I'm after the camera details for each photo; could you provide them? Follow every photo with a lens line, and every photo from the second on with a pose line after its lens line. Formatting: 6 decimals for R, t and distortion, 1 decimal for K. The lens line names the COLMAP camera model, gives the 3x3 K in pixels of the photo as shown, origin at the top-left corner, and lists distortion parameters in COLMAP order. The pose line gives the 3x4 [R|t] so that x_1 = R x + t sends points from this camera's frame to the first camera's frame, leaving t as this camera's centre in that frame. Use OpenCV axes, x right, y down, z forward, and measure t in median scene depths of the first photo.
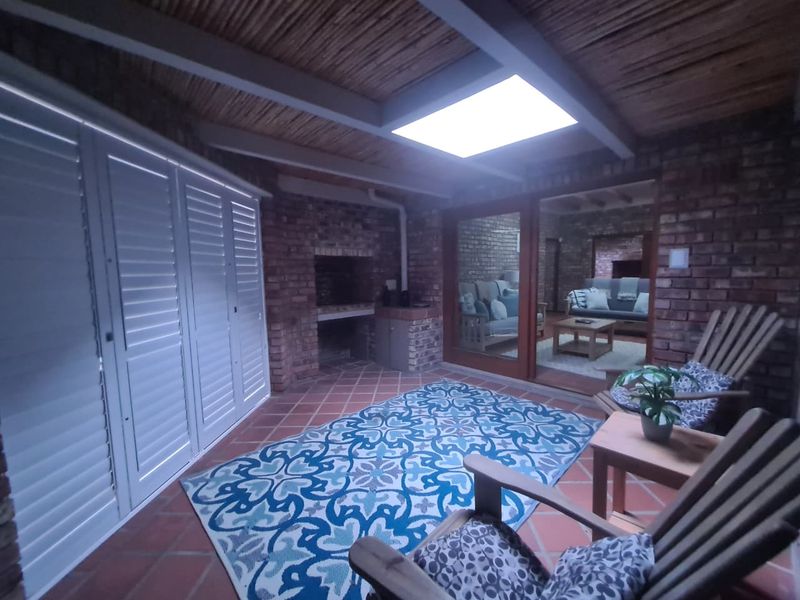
lens RADIAL K [[330.1, 0, 404.4], [0, 330.1, 301.0], [0, 0, 1]] dist [-0.002331, -0.000136]
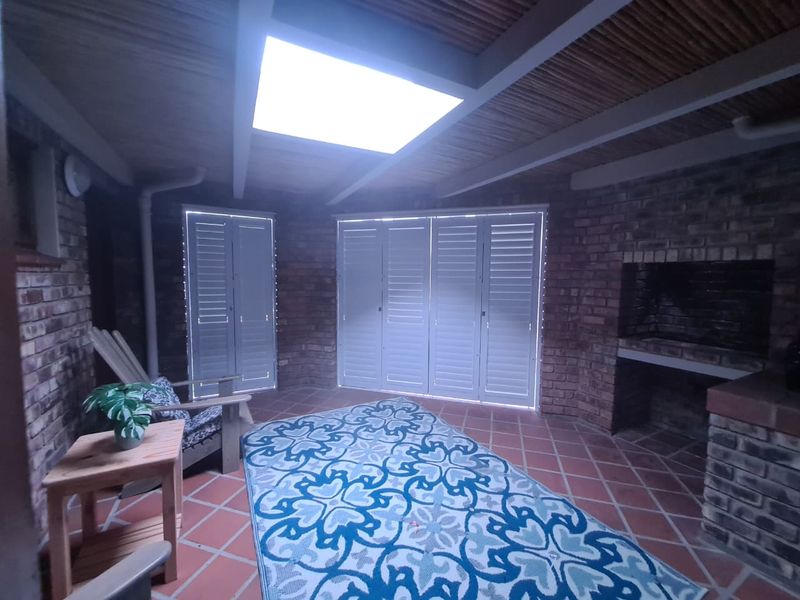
lens RADIAL K [[330.1, 0, 403.2], [0, 330.1, 299.8], [0, 0, 1]] dist [-0.002331, -0.000136]
pose [[-0.273409, 0.078867, -0.958659, 0.551474], [-0.093457, 0.989740, 0.108077, -0.095730], [0.957347, 0.119143, -0.263233, 0.757952]]
